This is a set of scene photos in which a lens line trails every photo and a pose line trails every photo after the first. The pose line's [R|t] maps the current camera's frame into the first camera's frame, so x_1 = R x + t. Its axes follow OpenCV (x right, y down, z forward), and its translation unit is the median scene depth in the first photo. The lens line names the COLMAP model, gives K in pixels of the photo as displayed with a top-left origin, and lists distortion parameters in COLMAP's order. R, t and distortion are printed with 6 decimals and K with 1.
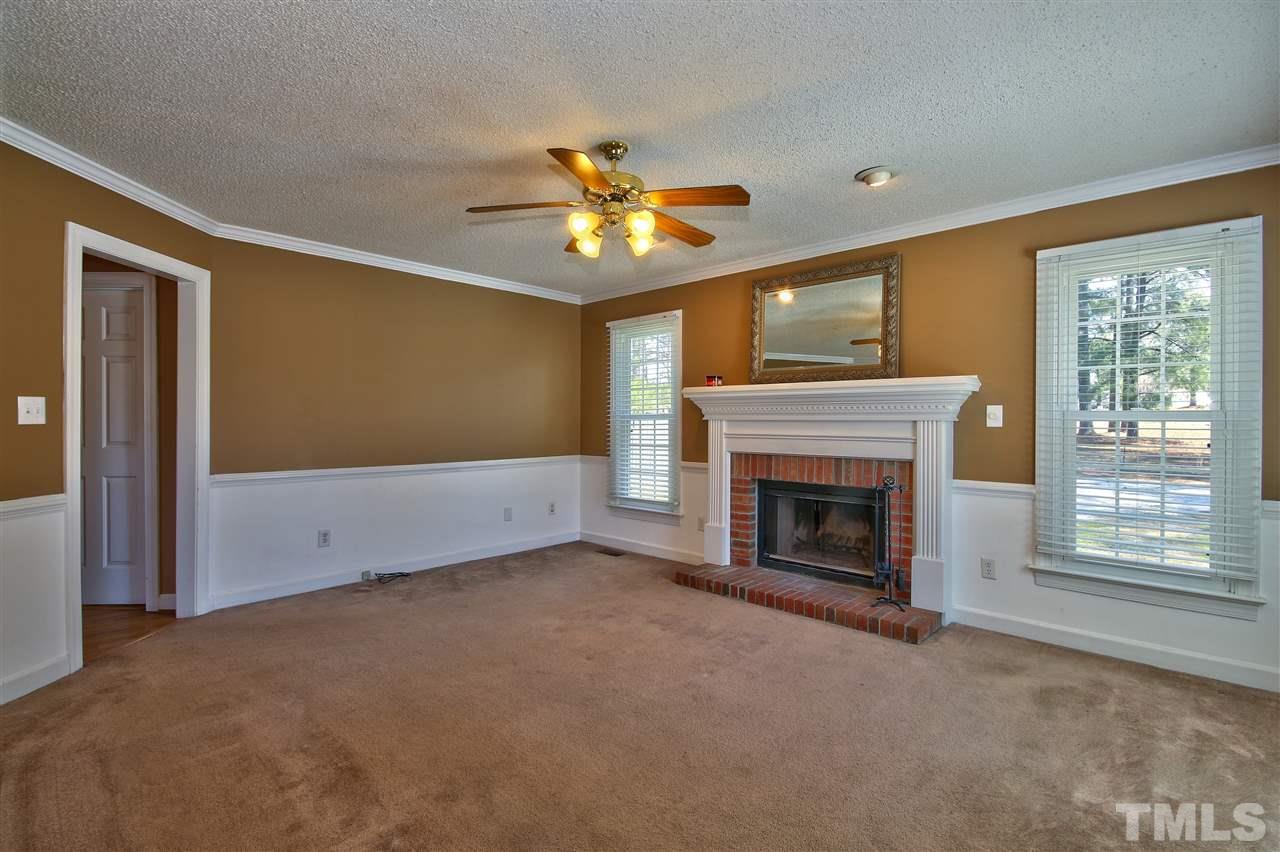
lens RADIAL K [[594.8, 0, 634.9], [0, 594.8, 422.5], [0, 0, 1]] dist [0.001144, -0.000474]
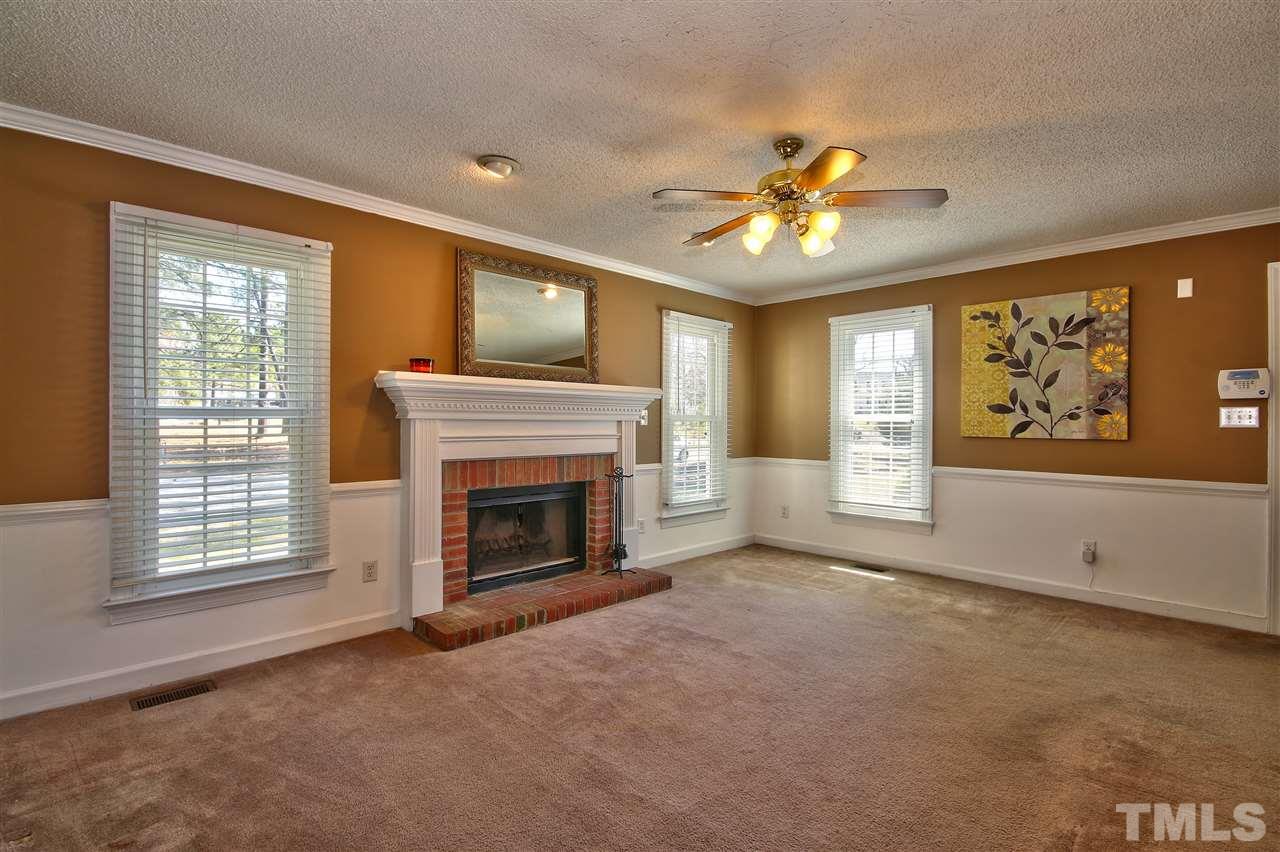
lens RADIAL K [[594.8, 0, 634.9], [0, 594.8, 422.5], [0, 0, 1]] dist [0.001144, -0.000474]
pose [[0.036228, 0.013001, 0.999259, -0.632276], [0.013592, 0.999816, -0.013501, 0.015280], [-0.999251, 0.014071, 0.036045, 0.761036]]
